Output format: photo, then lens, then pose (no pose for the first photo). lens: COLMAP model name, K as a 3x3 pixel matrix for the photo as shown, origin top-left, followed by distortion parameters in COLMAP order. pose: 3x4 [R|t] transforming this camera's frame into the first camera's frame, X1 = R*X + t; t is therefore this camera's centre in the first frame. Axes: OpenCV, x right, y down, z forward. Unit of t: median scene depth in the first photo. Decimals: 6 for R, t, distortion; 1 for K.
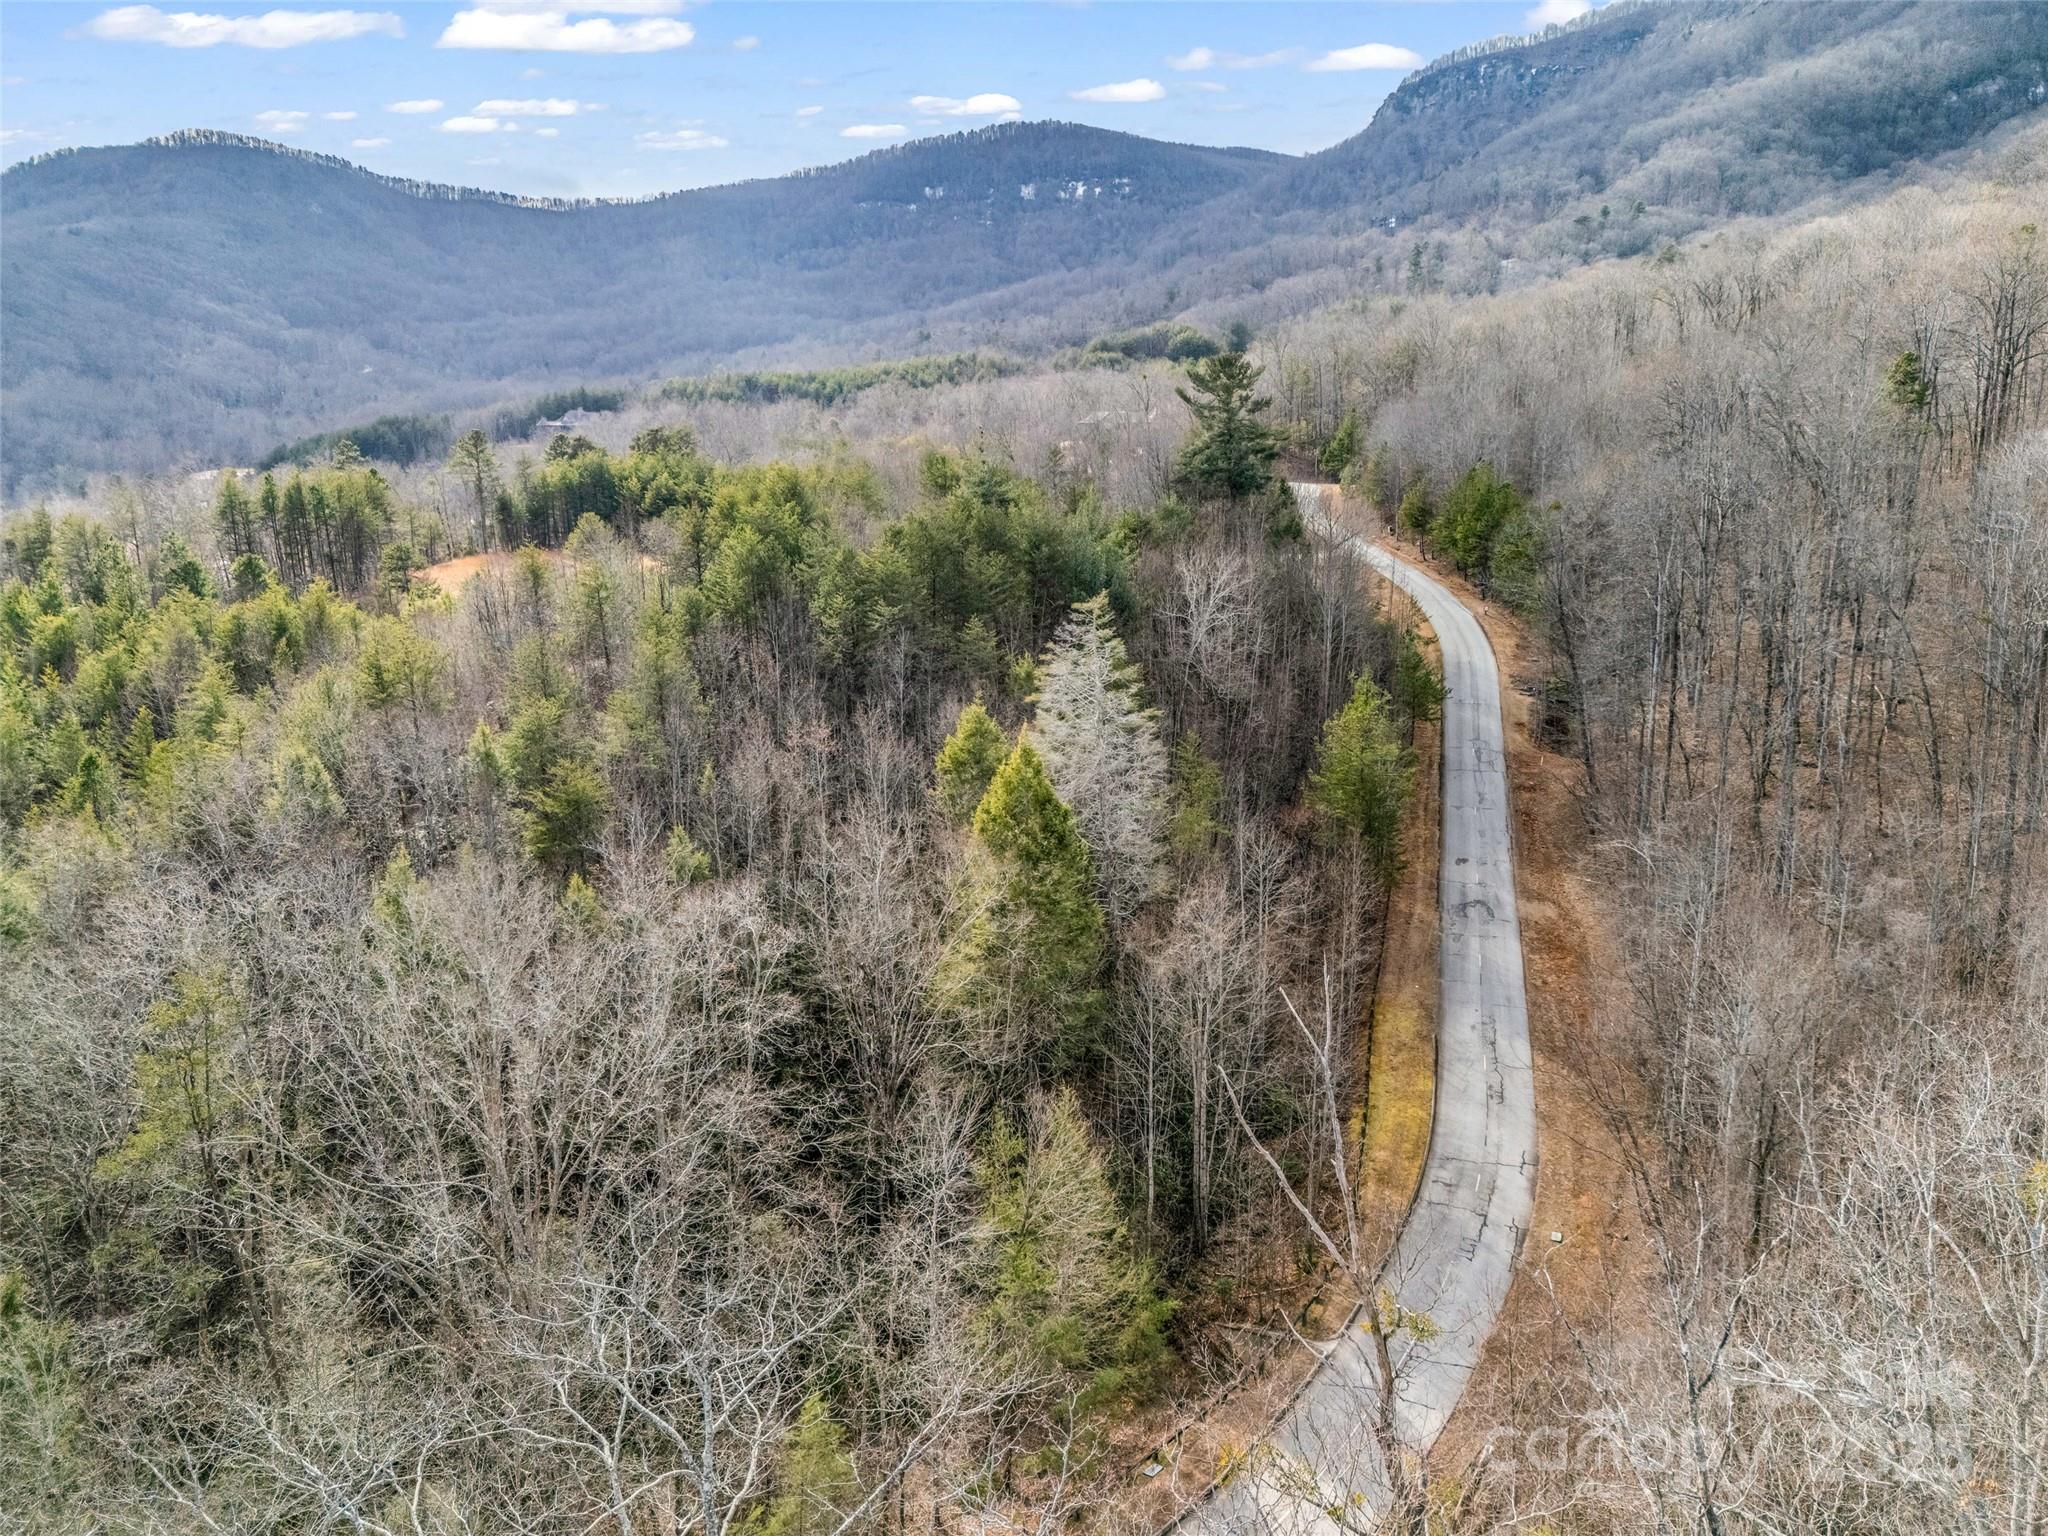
lens RADIAL K [[1516.9, 0, 1007.1], [0, 1516.9, 759.5], [0, 0, 1]] dist [0.061911, -0.054070]
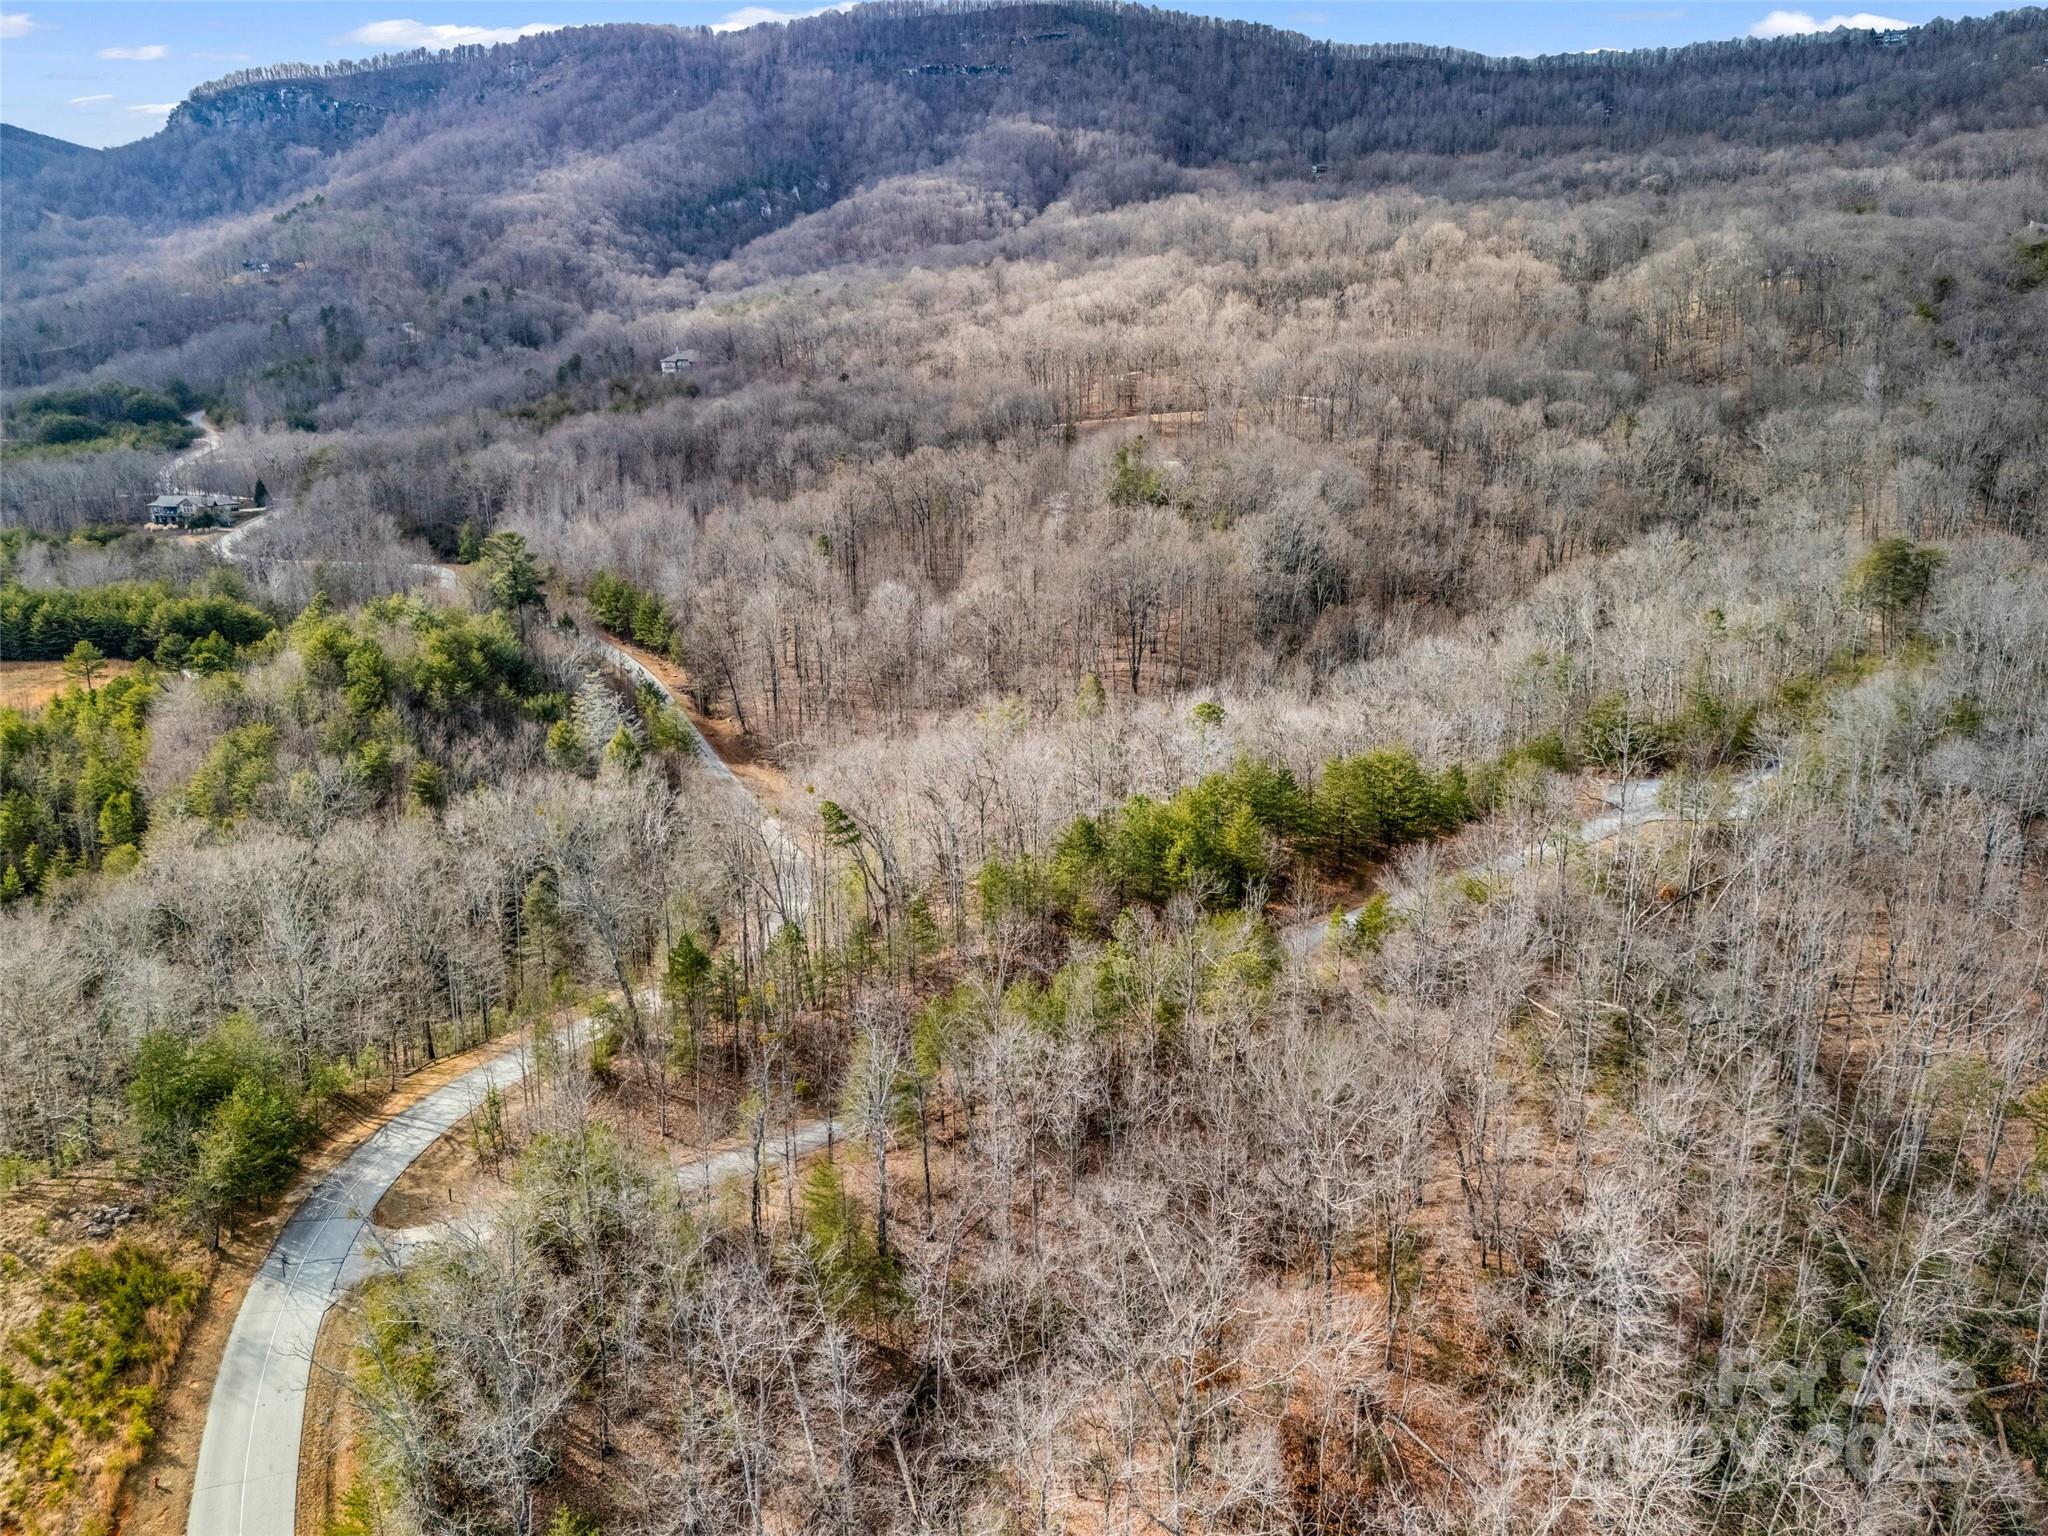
lens RADIAL K [[1516.9, 0, 1033.7], [0, 1516.9, 772.4], [0, 0, 1]] dist [0.061911, -0.054070]
pose [[0.739559, -0.139108, 0.658560, -0.055520], [0.134192, 0.989241, 0.058261, 0.000955], [-0.659579, 0.045286, 0.750270, -0.067899]]
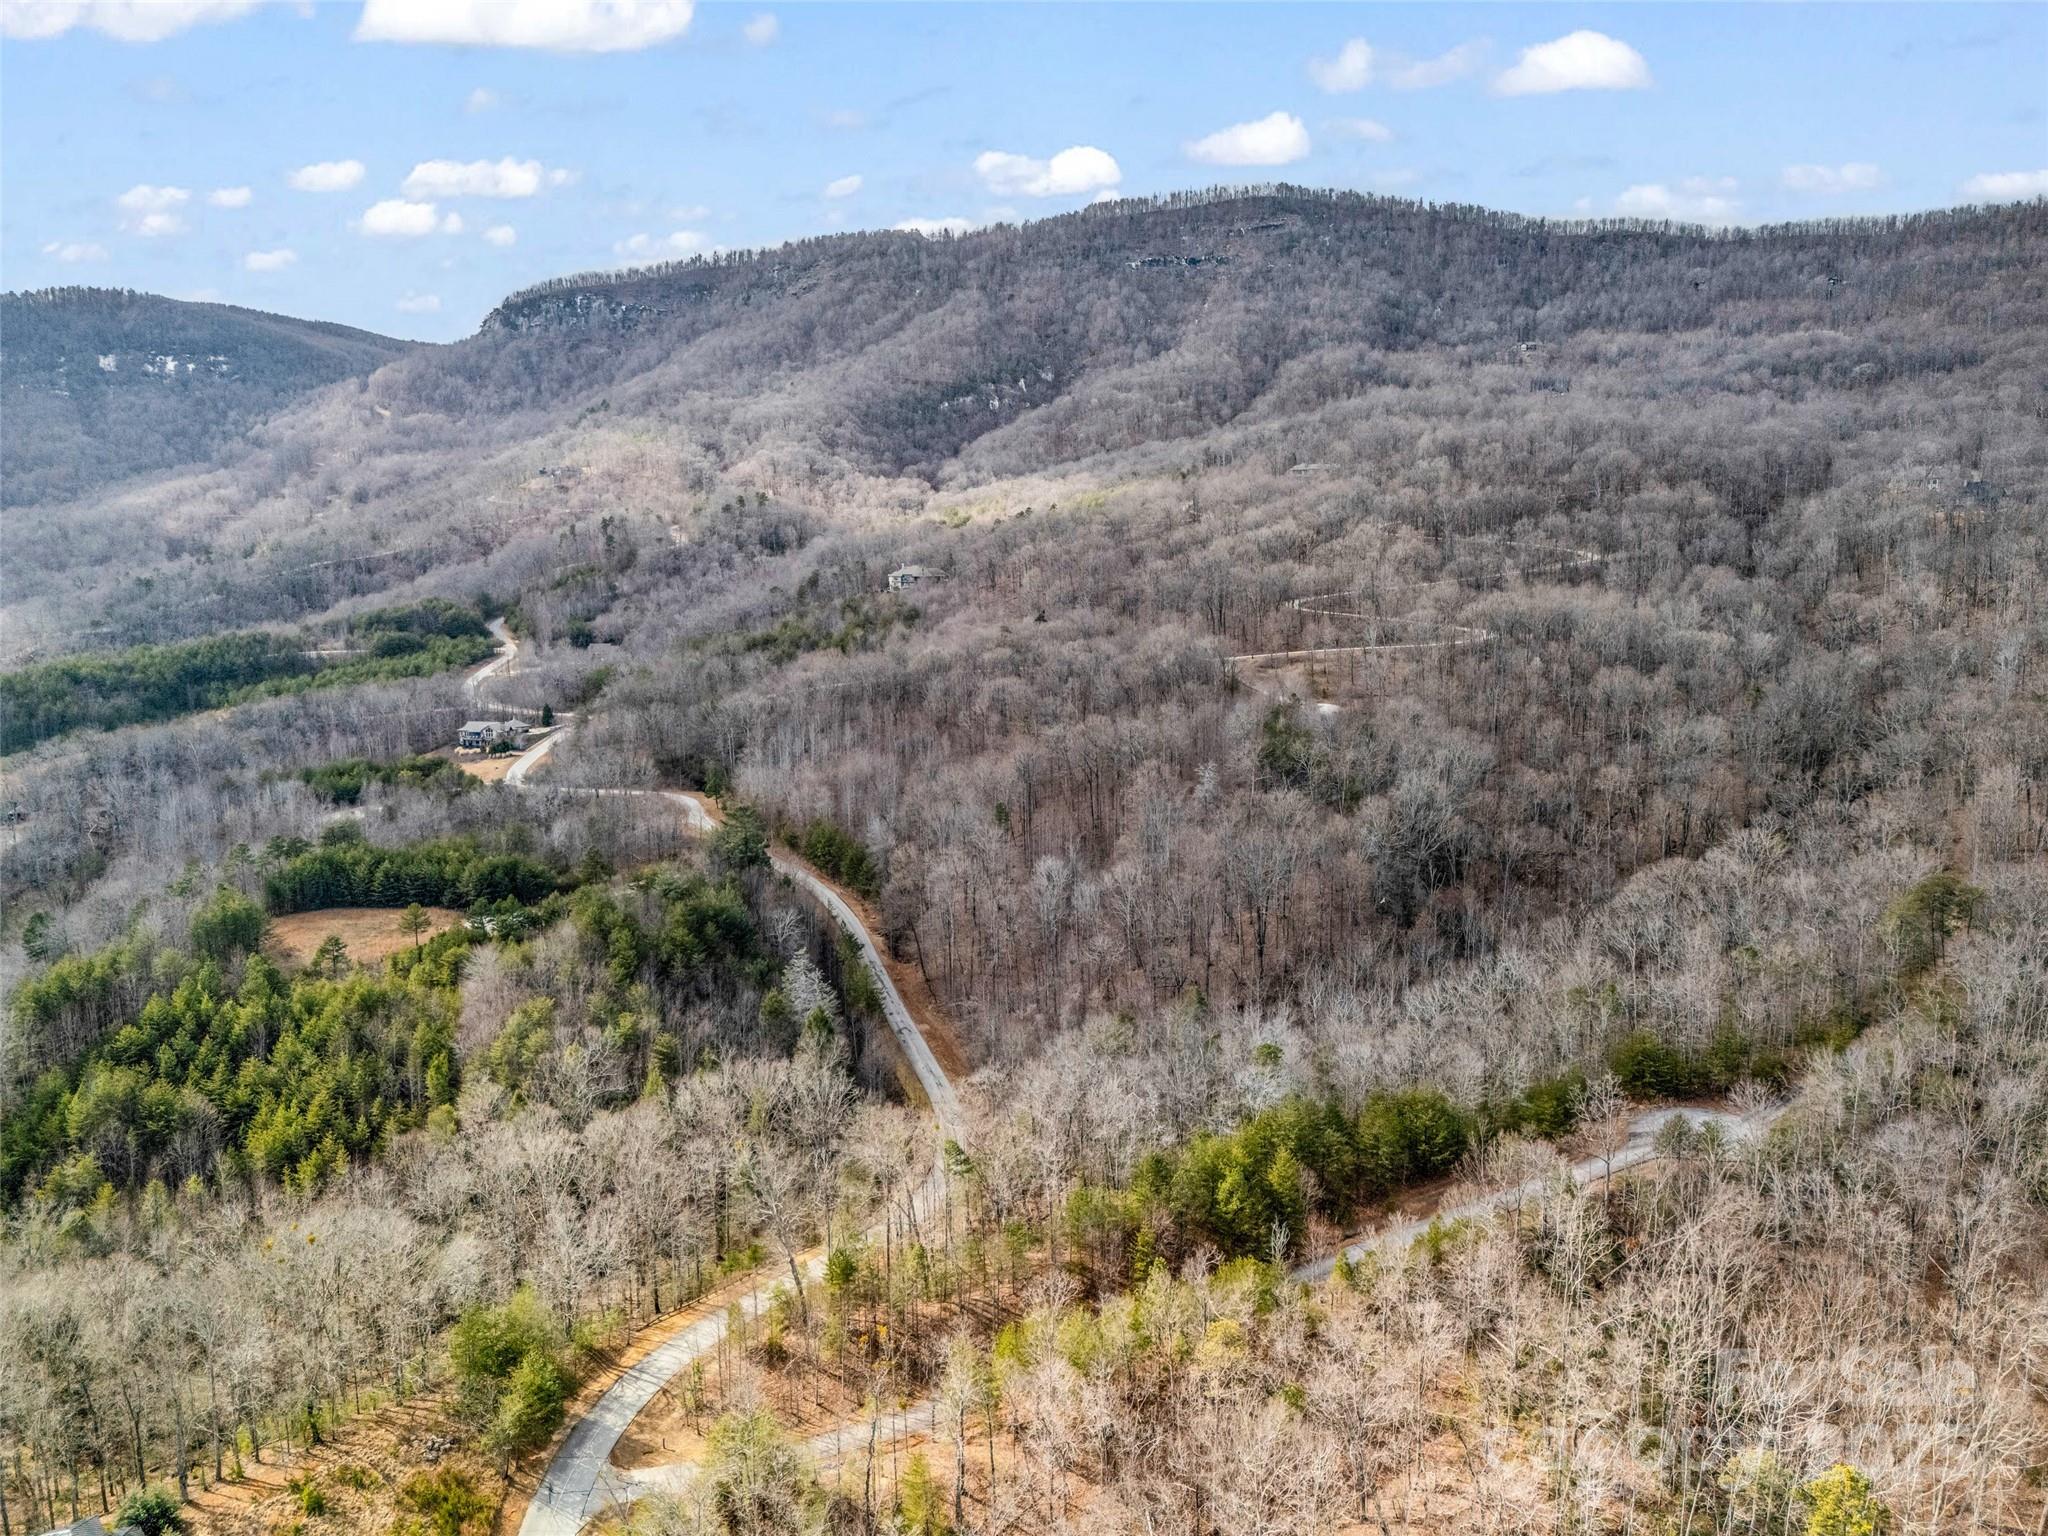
lens RADIAL K [[1516.9, 0, 1025.8], [0, 1516.9, 775.6], [0, 0, 1]] dist [0.061911, -0.054070]
pose [[0.833375, -0.075504, 0.547526, -0.062339], [0.116435, 0.992377, -0.040374, -0.014210], [-0.540304, 0.097398, 0.835814, -0.093355]]
